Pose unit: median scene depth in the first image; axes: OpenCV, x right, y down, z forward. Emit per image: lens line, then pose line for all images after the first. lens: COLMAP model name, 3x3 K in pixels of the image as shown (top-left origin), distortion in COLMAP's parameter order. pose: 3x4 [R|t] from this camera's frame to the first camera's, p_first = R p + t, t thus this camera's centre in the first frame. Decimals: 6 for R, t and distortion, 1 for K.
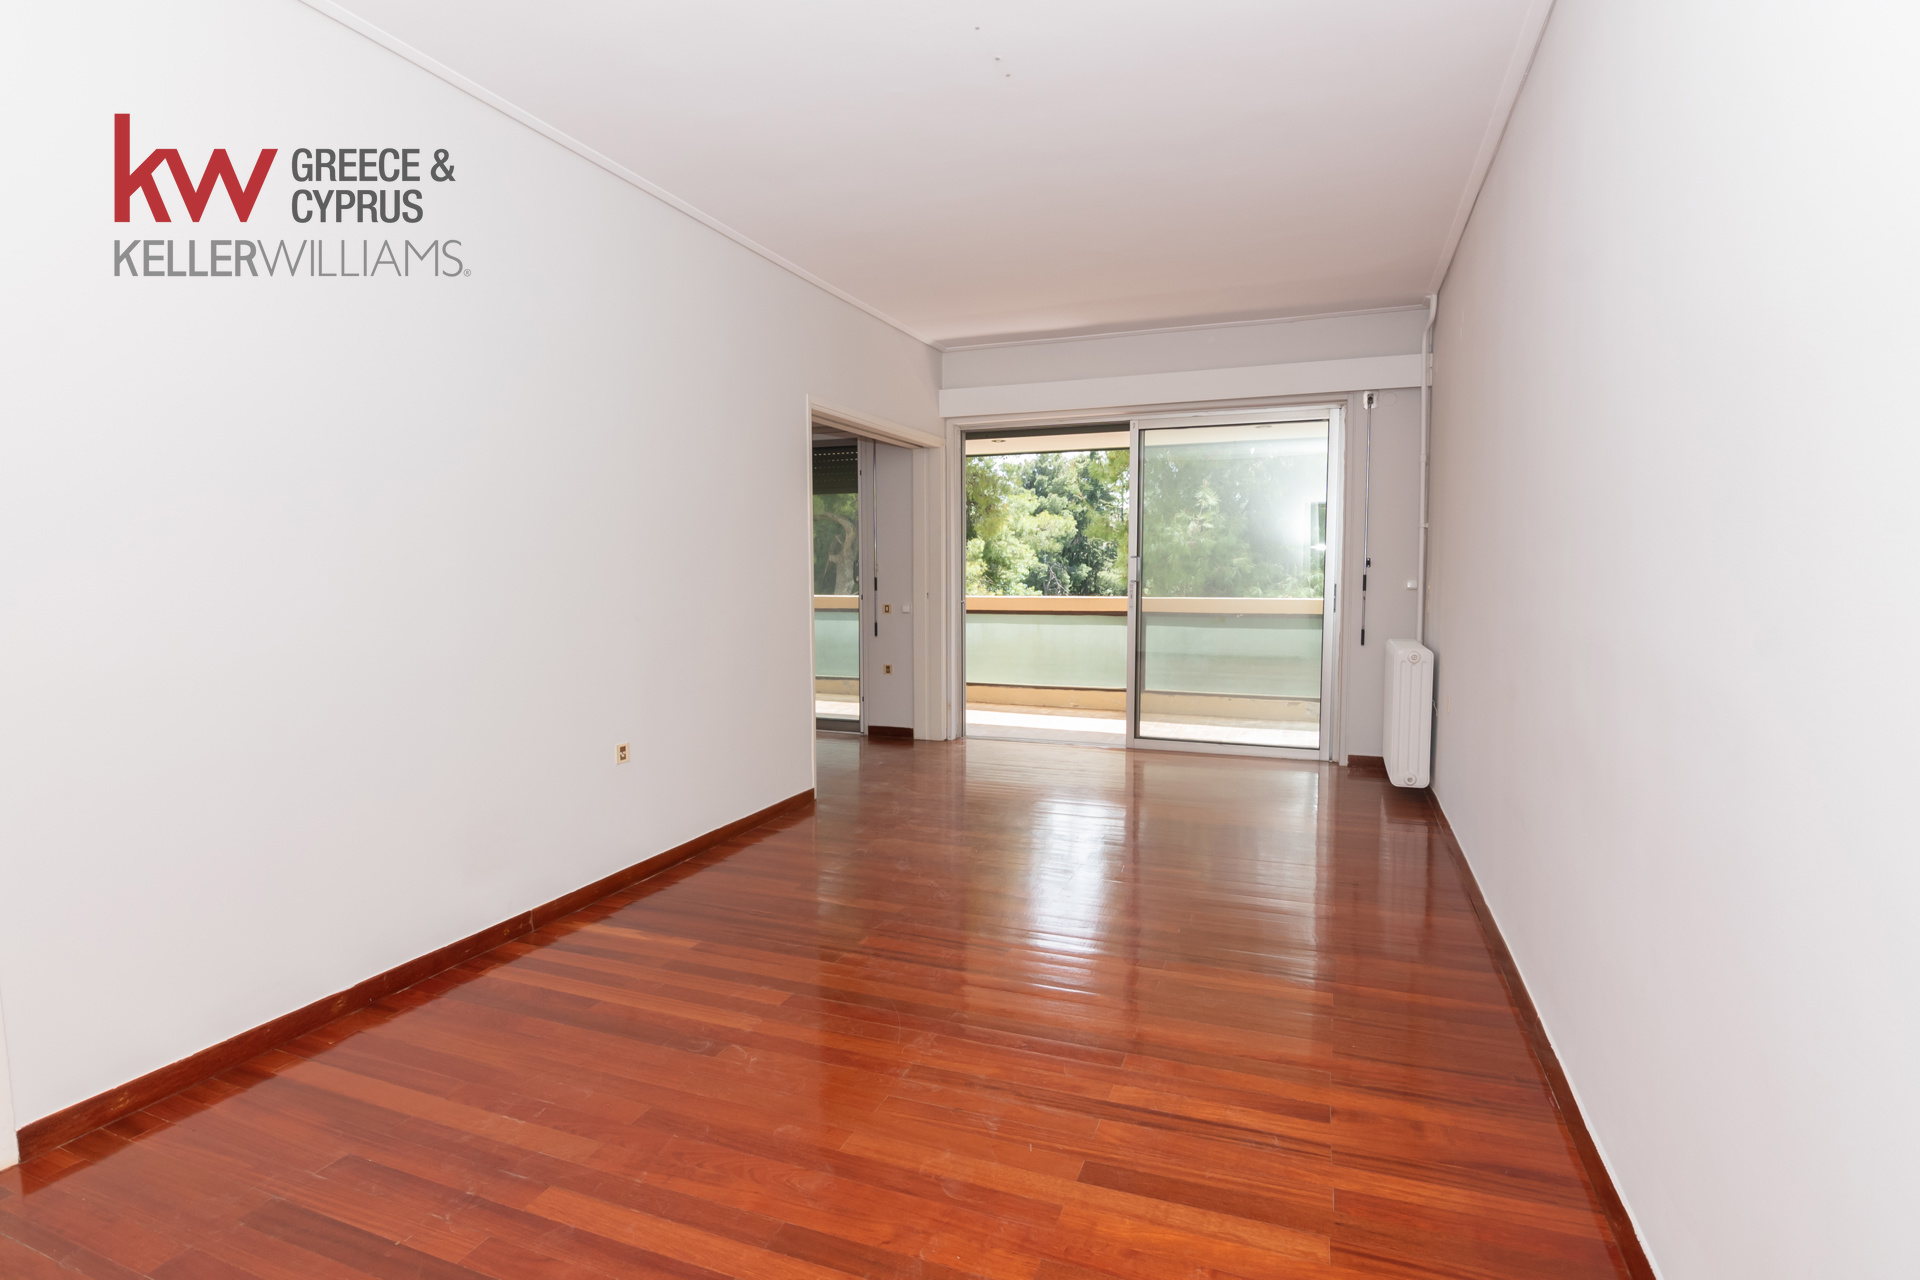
lens RADIAL K [[962.4, 0, 960.0], [0, 962.4, 640.0], [0, 0, 1]] dist [-0.002355, -0.000510]
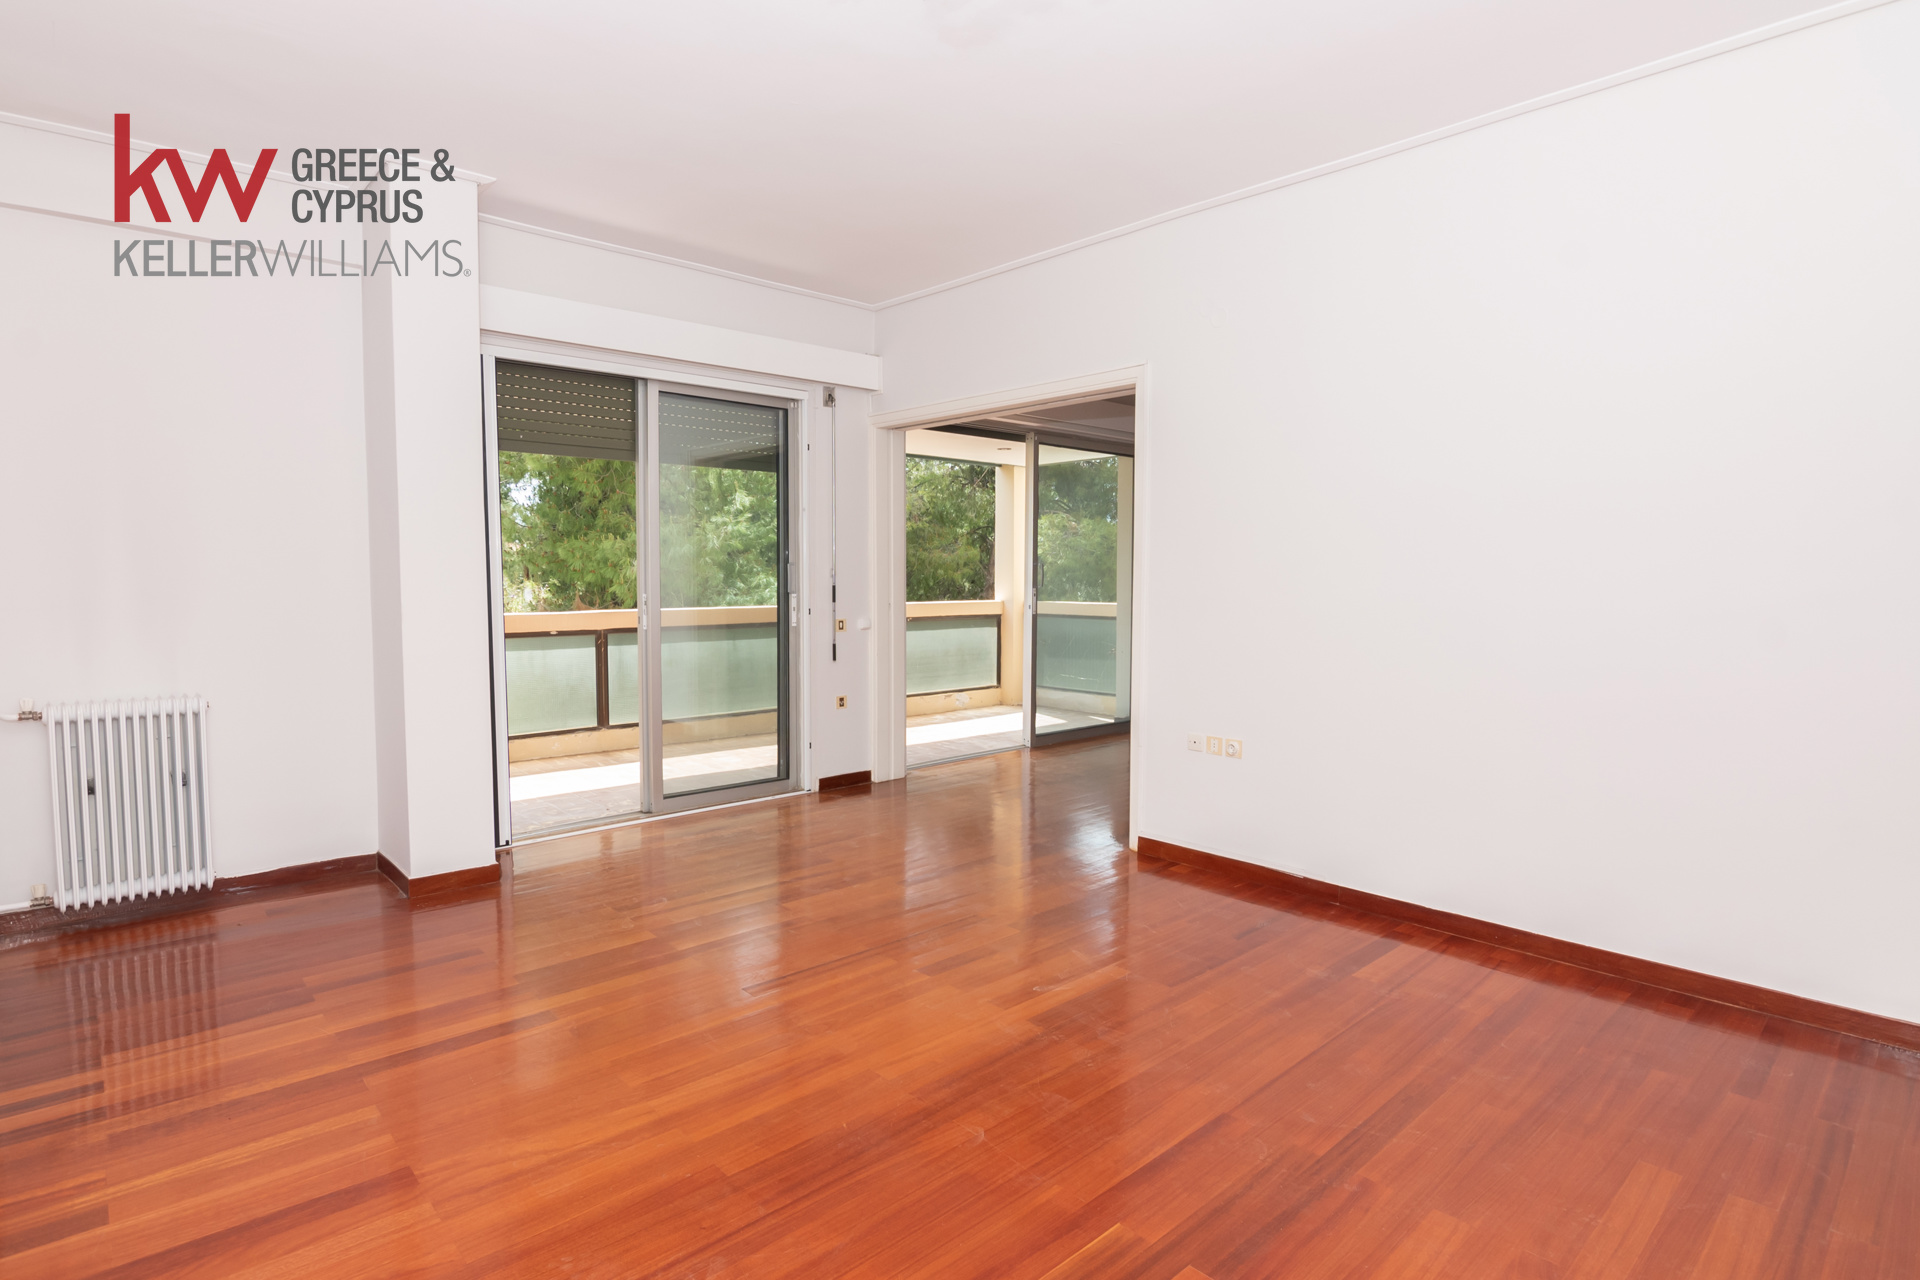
lens RADIAL K [[962.4, 0, 960.0], [0, 962.4, 640.0], [0, 0, 1]] dist [-0.002355, -0.000510]
pose [[0.442875, -0.058656, 0.894662, -0.733063], [0.071692, 0.996979, 0.029875, -0.036651], [-0.893712, 0.050909, 0.445743, 0.561813]]
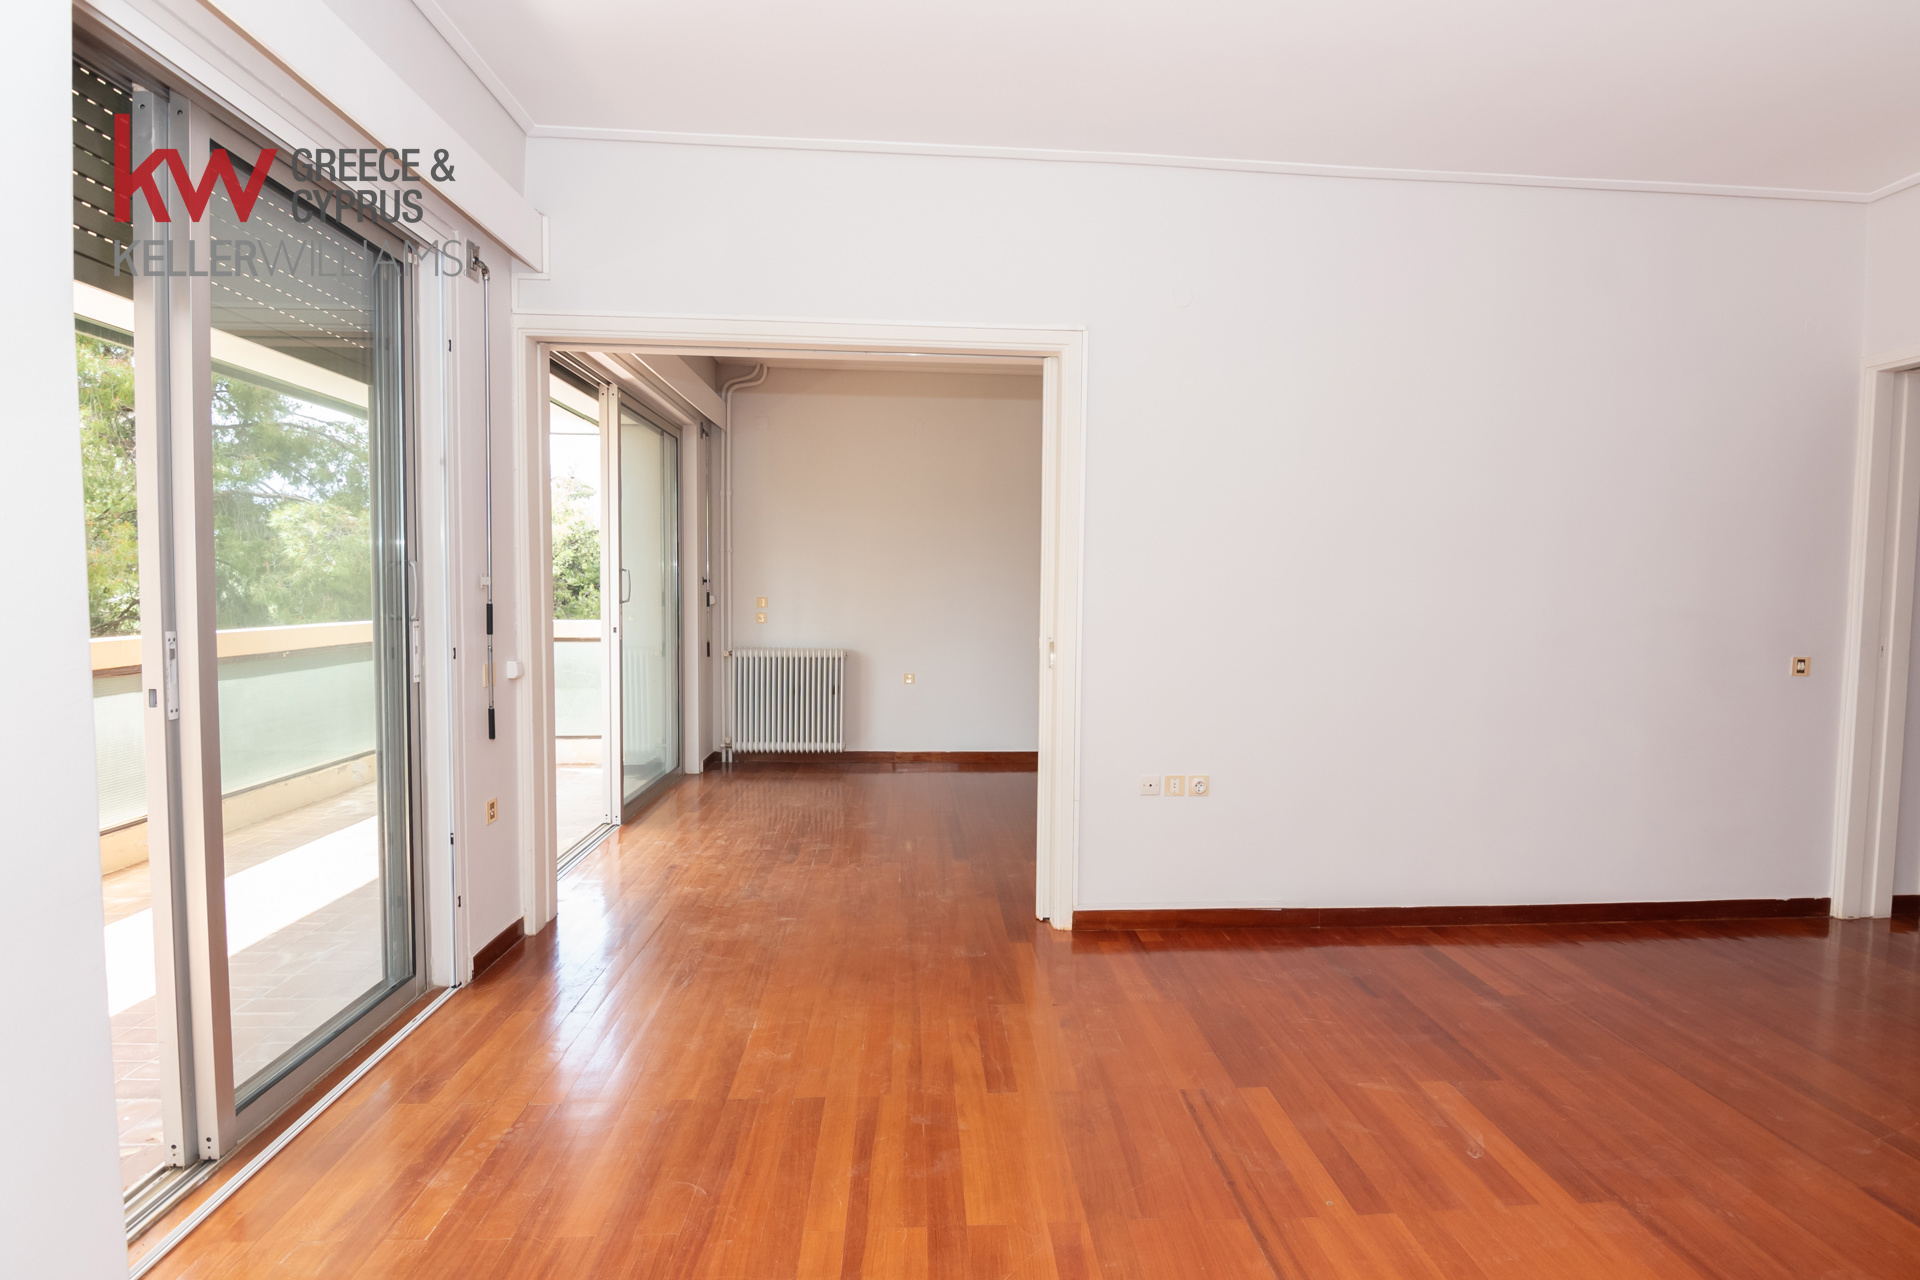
lens RADIAL K [[926.9, 0, 960.0], [0, 926.9, 640.0], [0, 0, 1]] dist [-0.013670, -0.000968]
pose [[-0.415539, -0.049436, 0.908231, -0.545894], [0.066185, 0.994232, 0.084398, -0.068941], [-0.907164, 0.095182, -0.409870, 0.972328]]
